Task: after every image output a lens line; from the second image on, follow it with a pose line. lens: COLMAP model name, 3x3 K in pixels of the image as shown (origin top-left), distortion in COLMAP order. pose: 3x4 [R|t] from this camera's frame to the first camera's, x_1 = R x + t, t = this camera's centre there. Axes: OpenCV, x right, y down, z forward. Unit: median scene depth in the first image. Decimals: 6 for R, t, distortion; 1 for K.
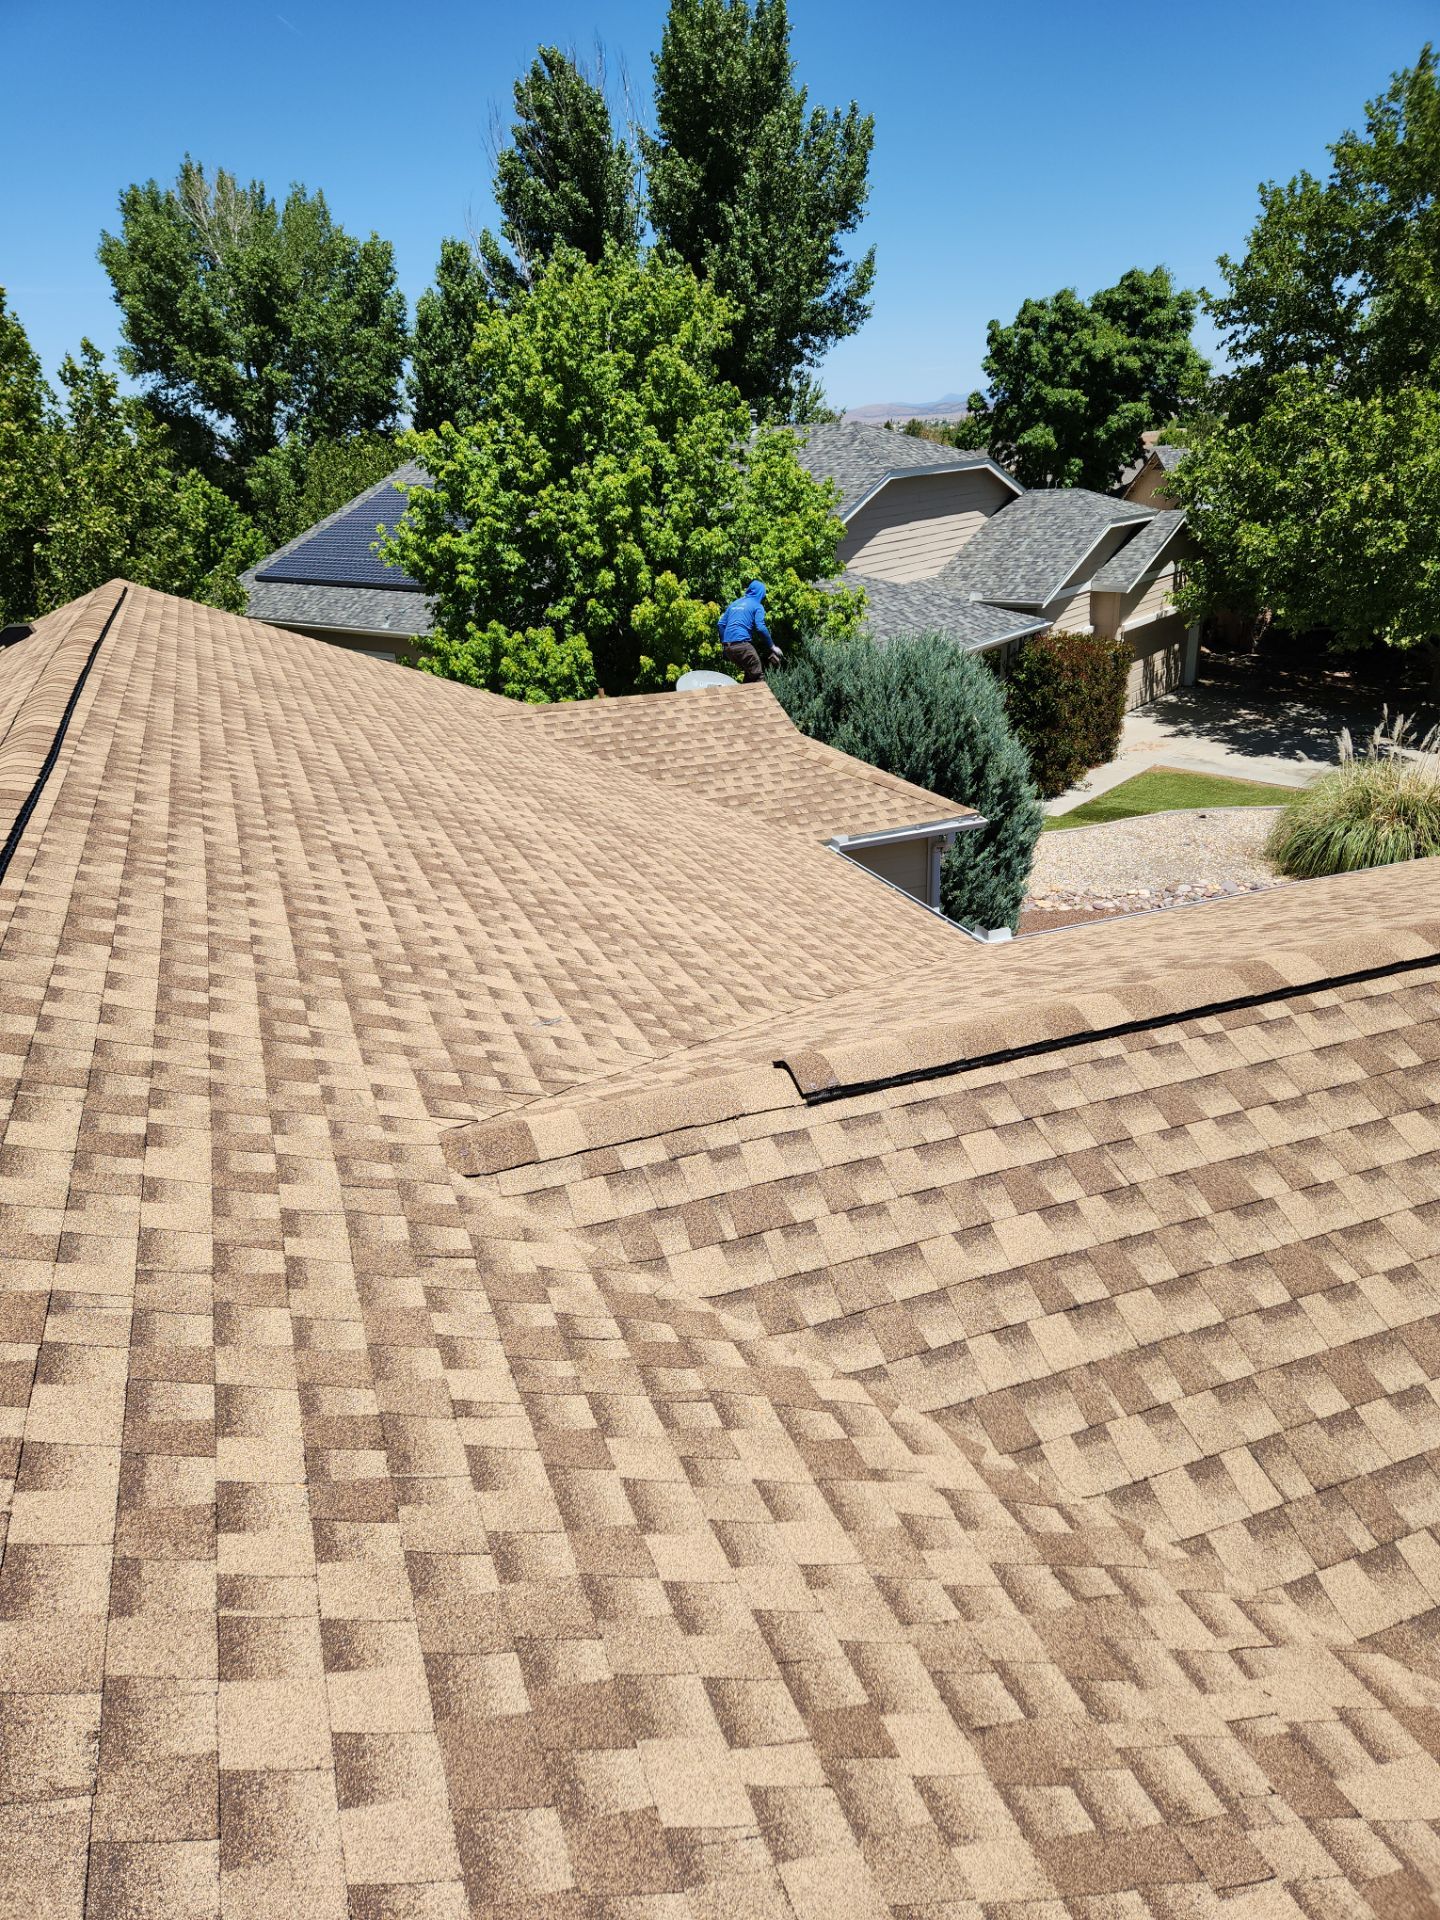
lens RADIAL K [[1282.5, 0, 711.3], [0, 1282.5, 935.9], [0, 0, 1]] dist [0.091145, -0.082442]
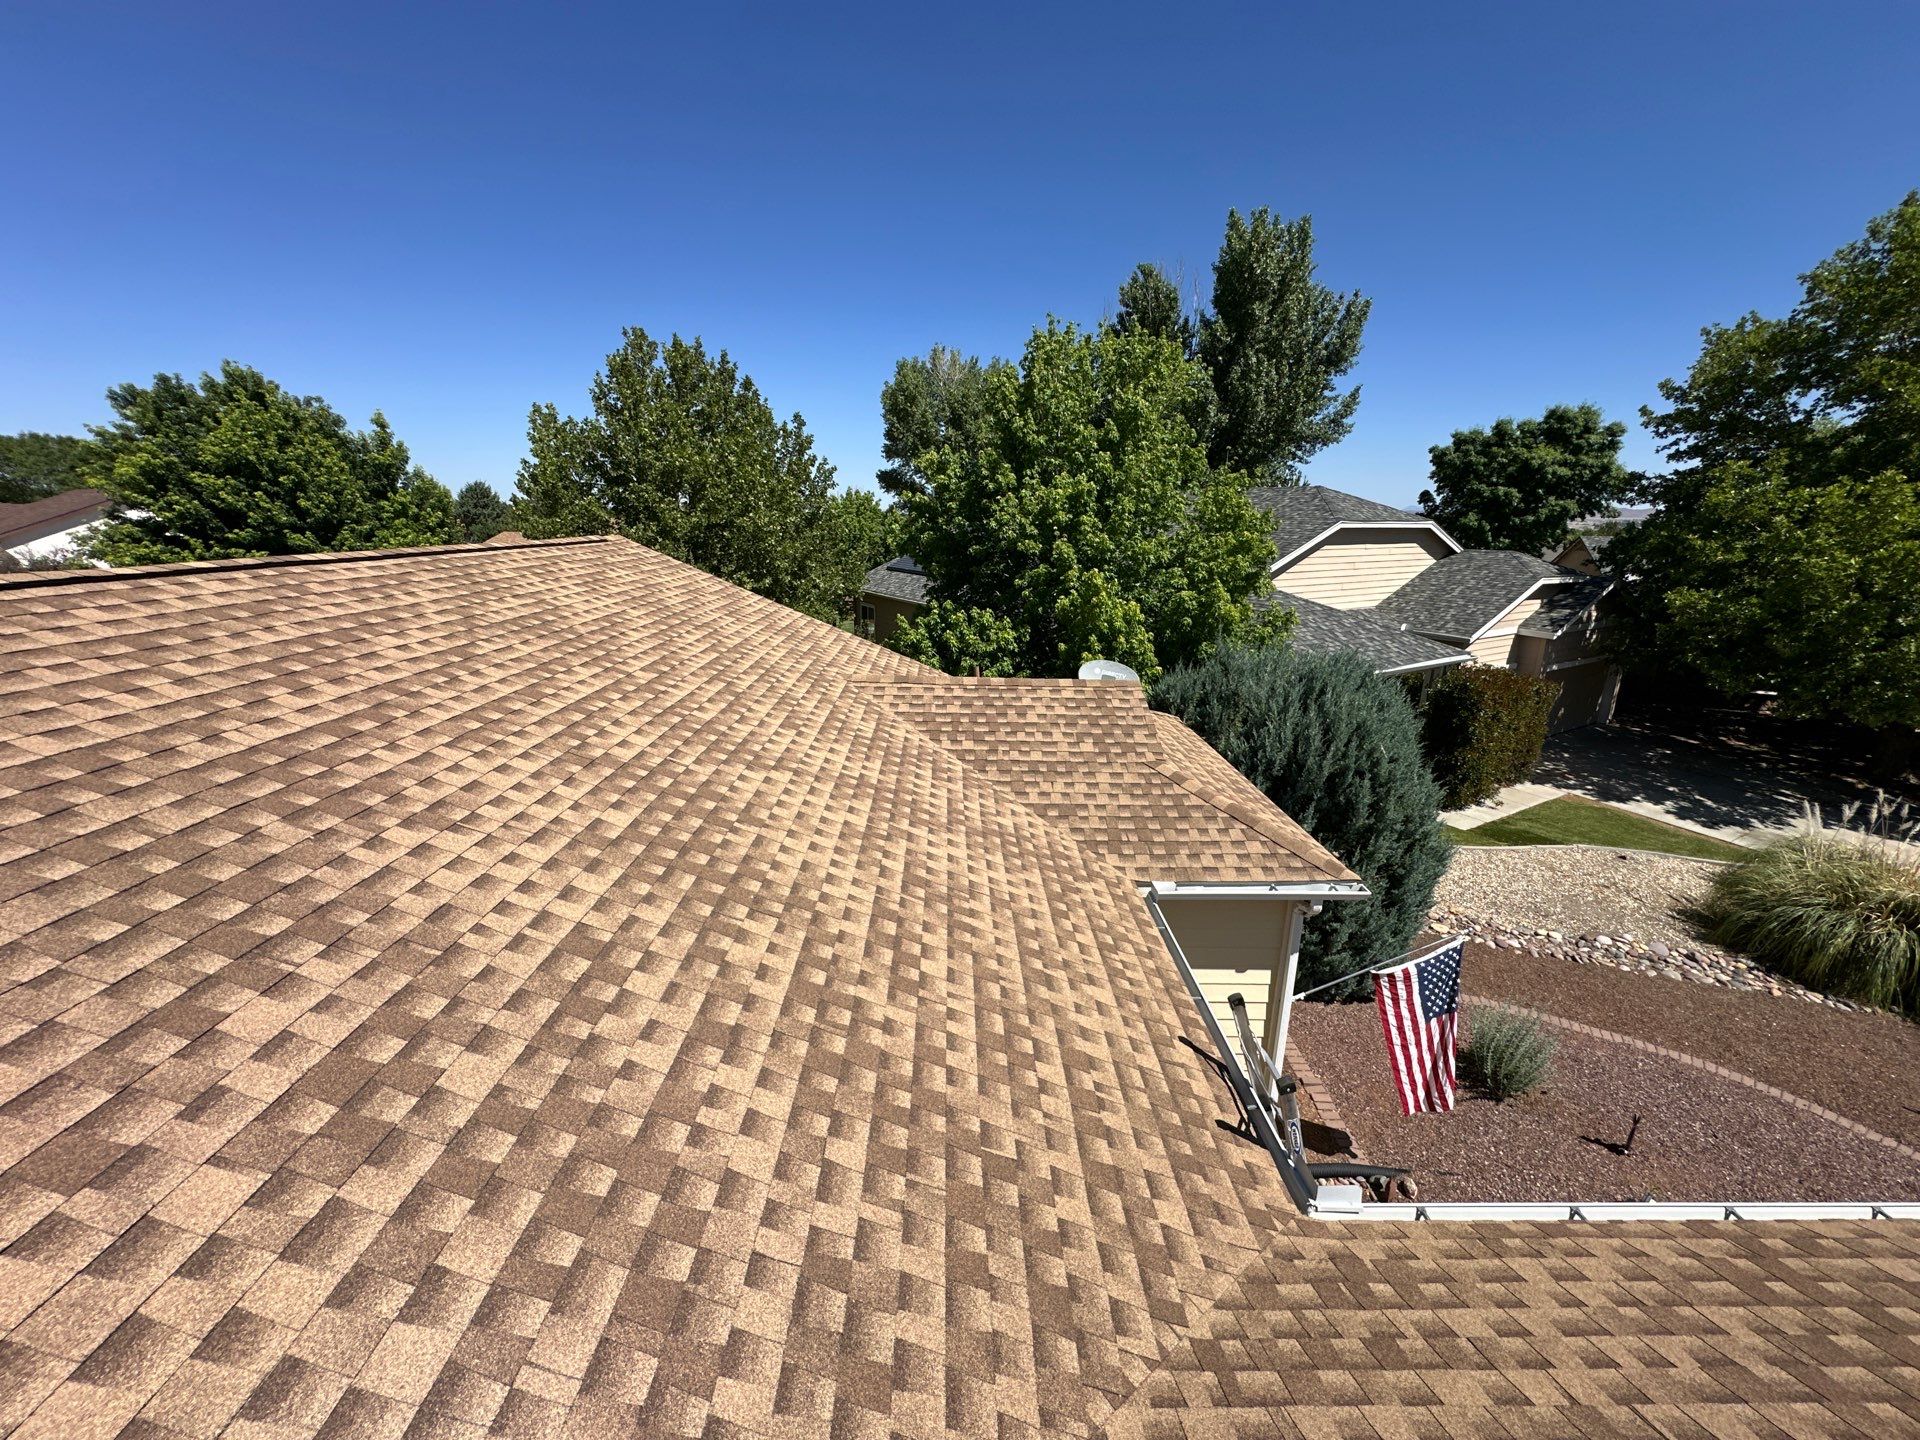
lens RADIAL K [[771.5, 0, 959.5], [0, 771.5, 717.4], [0, 0, 1]] dist [-0.002626, -0.000016]
pose [[0.939138, 0.142976, -0.312373, 0.059136], [-0.175611, 0.981299, -0.078818, -0.060783], [0.295262, 0.128877, 0.946684, 0.252259]]
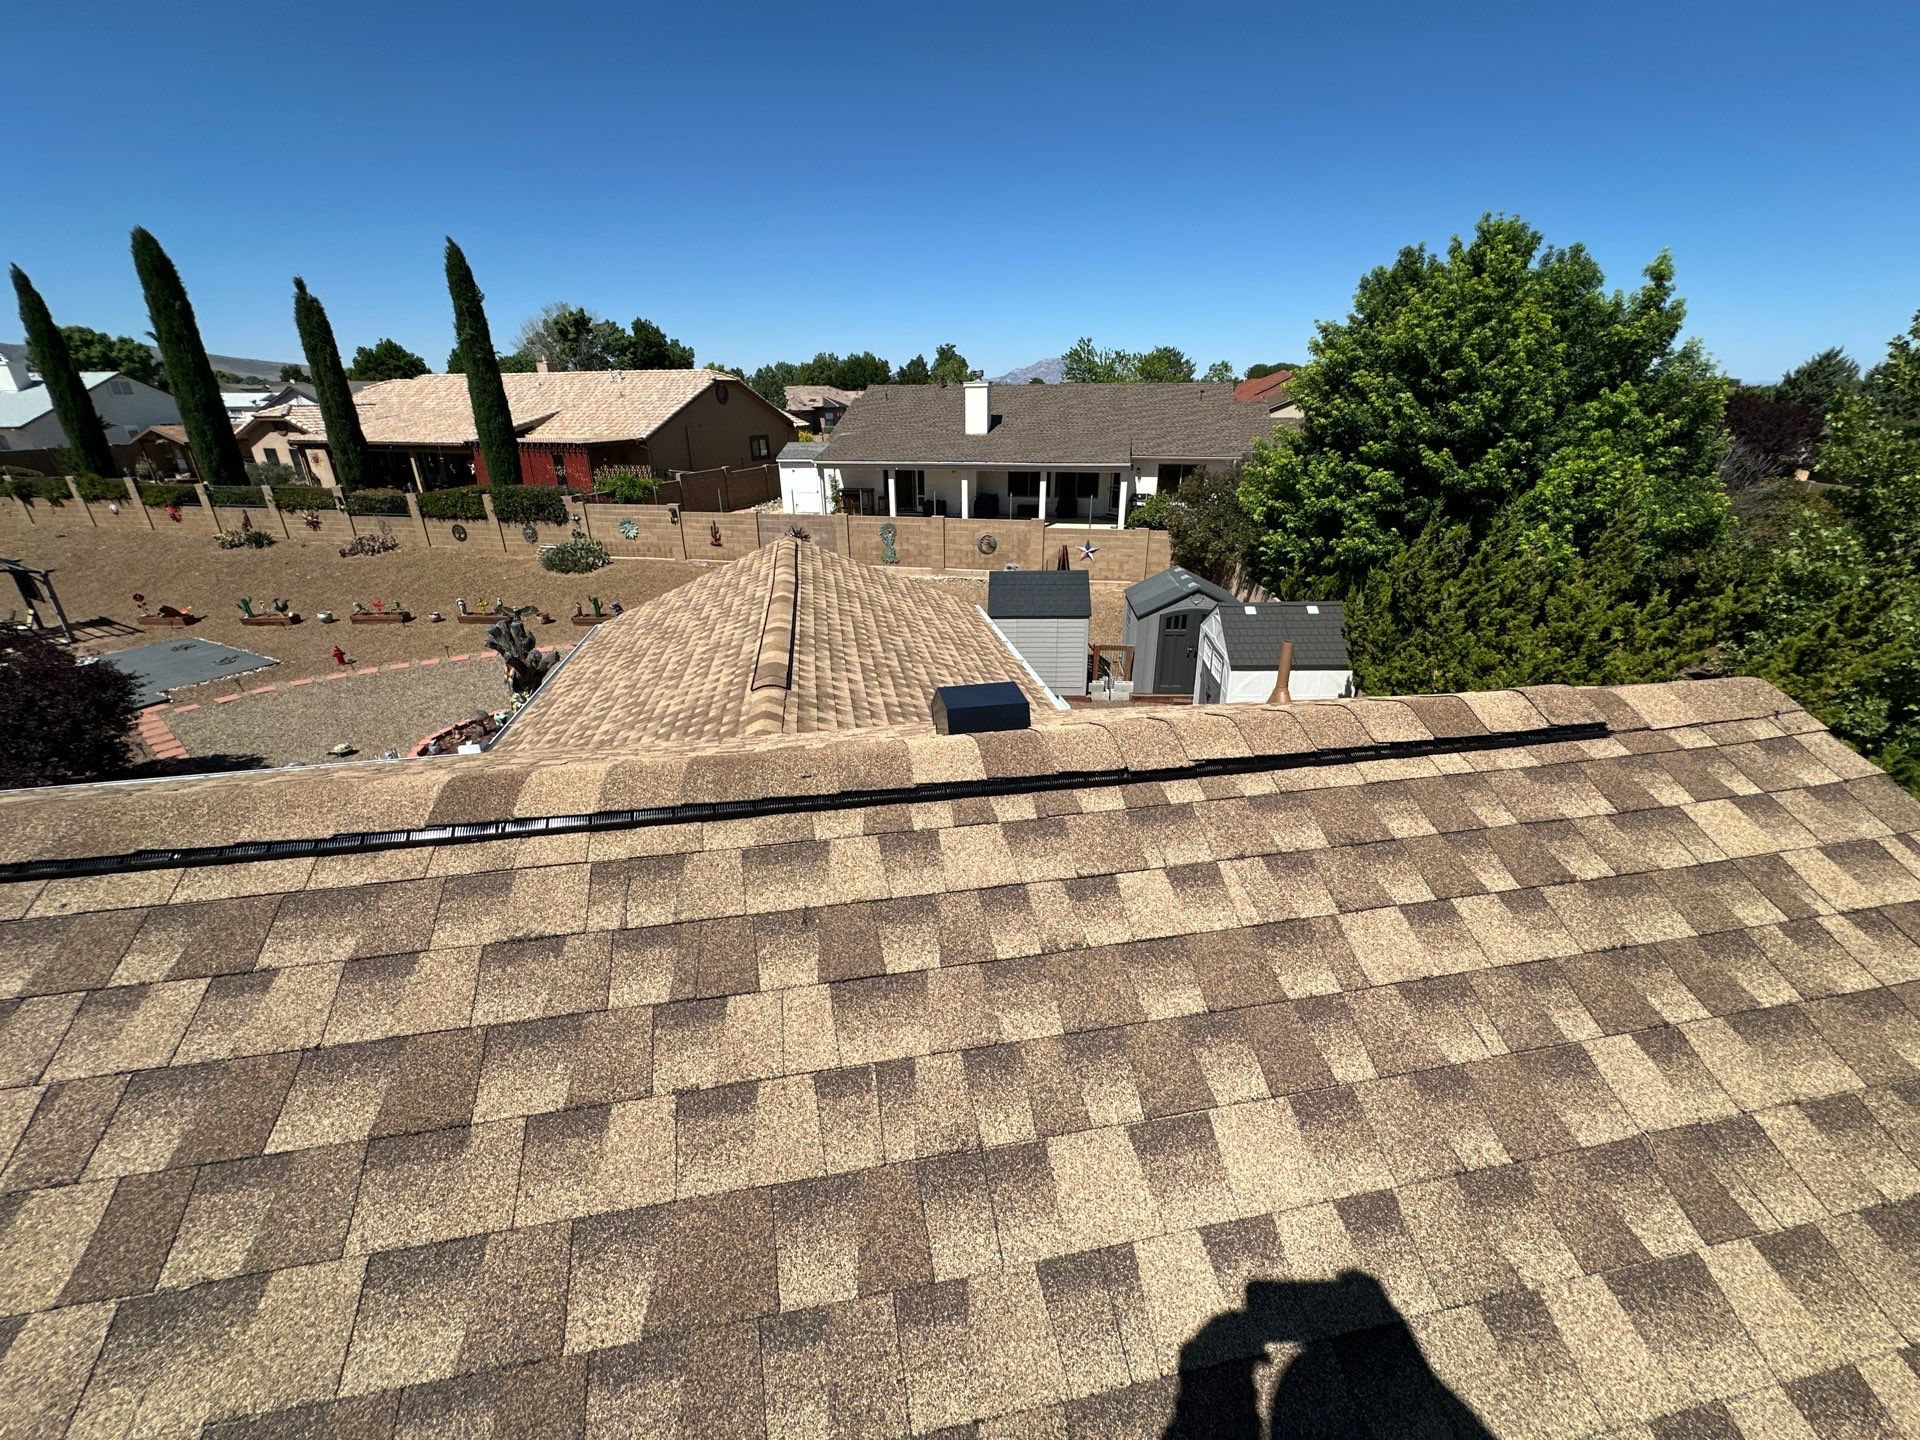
lens RADIAL K [[771.5, 0, 959.5], [0, 771.5, 717.4], [0, 0, 1]] dist [-0.002626, -0.000016]
pose [[-0.169663, 0.428123, -0.887651, -0.173587], [-0.347045, 0.817058, 0.460408, -0.165896], [0.922374, 0.386169, 0.009953, 0.509107]]
